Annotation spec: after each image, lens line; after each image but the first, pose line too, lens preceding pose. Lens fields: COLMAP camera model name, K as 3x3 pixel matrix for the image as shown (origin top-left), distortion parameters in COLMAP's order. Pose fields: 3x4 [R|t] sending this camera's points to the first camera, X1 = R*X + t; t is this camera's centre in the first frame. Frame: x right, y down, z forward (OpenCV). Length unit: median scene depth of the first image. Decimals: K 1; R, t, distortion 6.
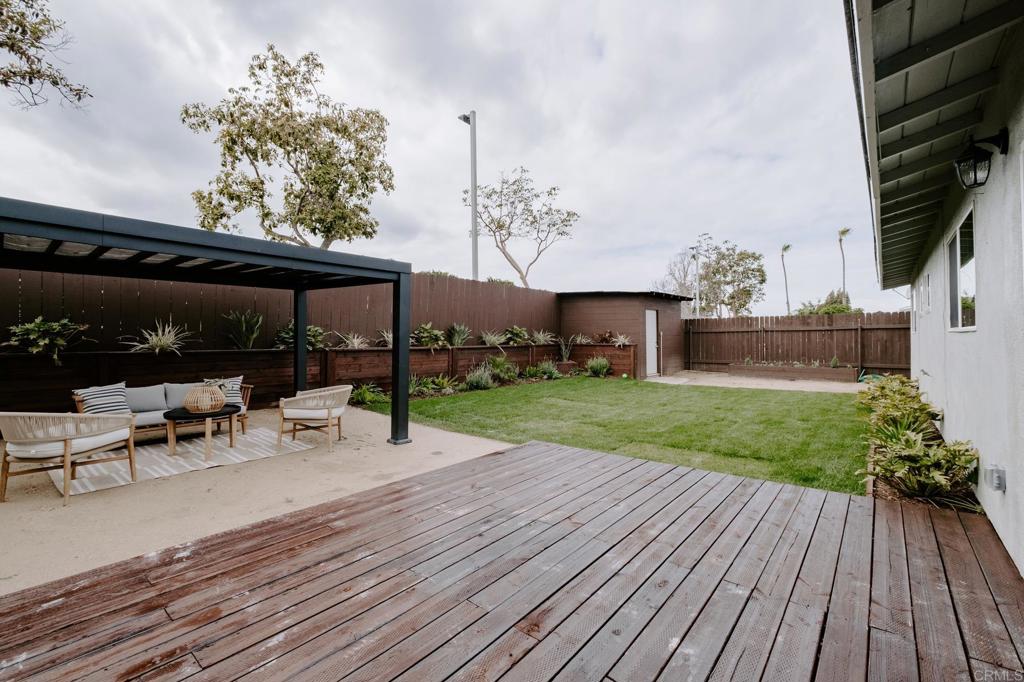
lens RADIAL K [[436.8, 0, 512.0], [0, 436.8, 341.0], [0, 0, 1]] dist [-0.000181, -0.000001]
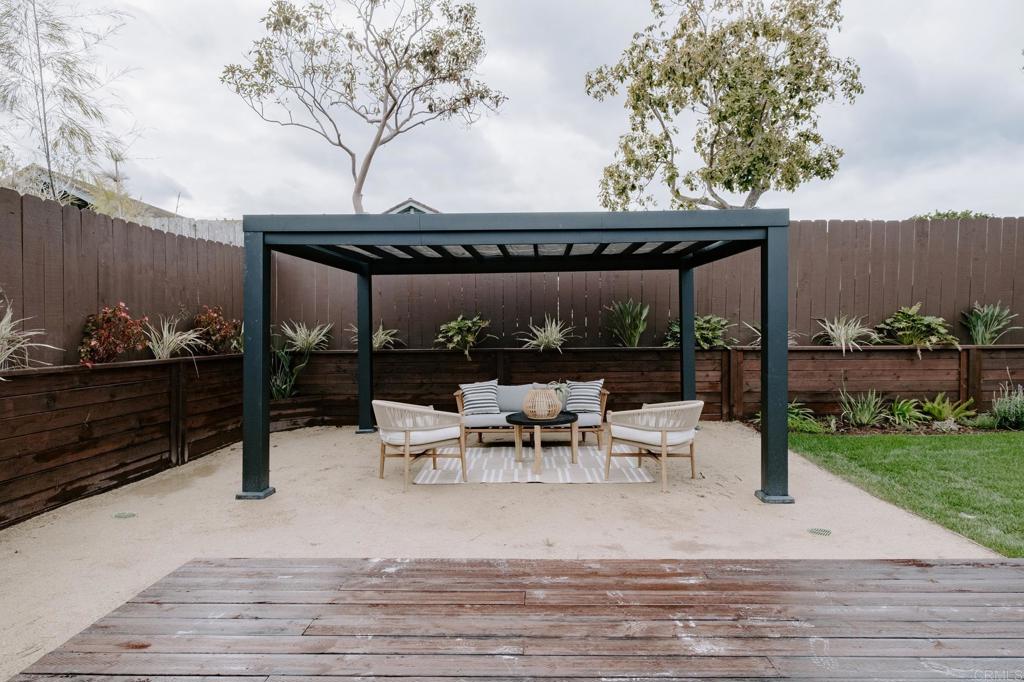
lens RADIAL K [[591.1, 0, 512.0], [0, 591.1, 341.0], [0, 0, 1]] dist [-0.000135, 0.000520]
pose [[0.624421, 0.001932, -0.781086, 0.148280], [0.005348, 0.999963, 0.006749, -0.001182], [0.781070, -0.008392, 0.624388, 0.163082]]
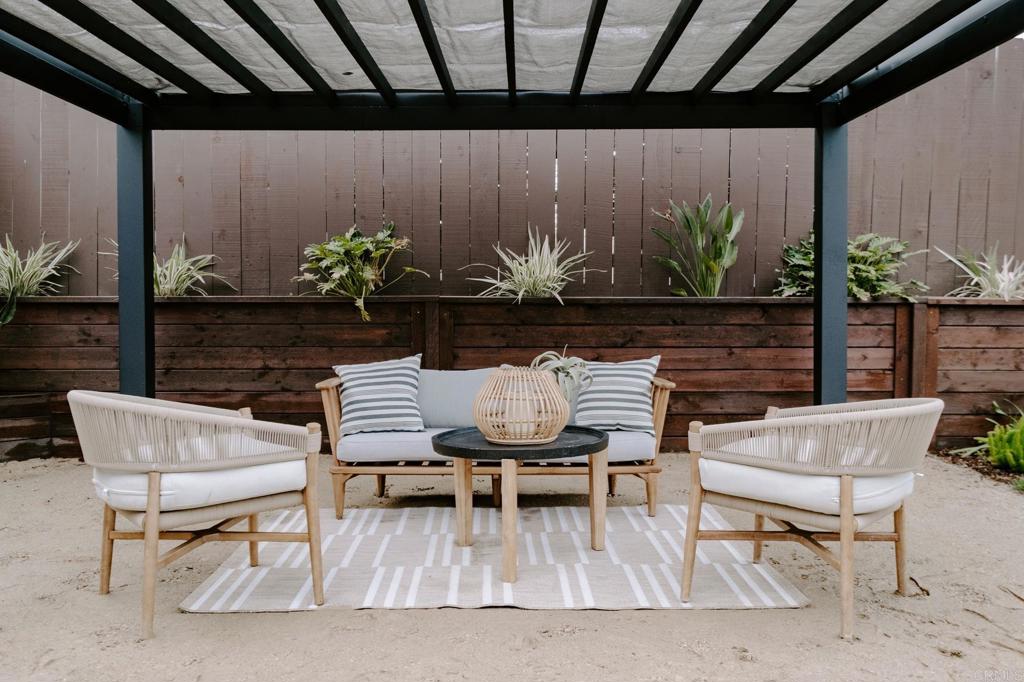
lens RADIAL K [[948.3, 0, 512.0], [0, 948.3, 341.0], [0, 0, 1]] dist [0.009234, 0.008466]
pose [[0.657618, 0.022706, -0.753009, -0.094651], [-0.005894, 0.999670, 0.024997, 0.047124], [0.753328, -0.012000, 0.657535, 0.375431]]
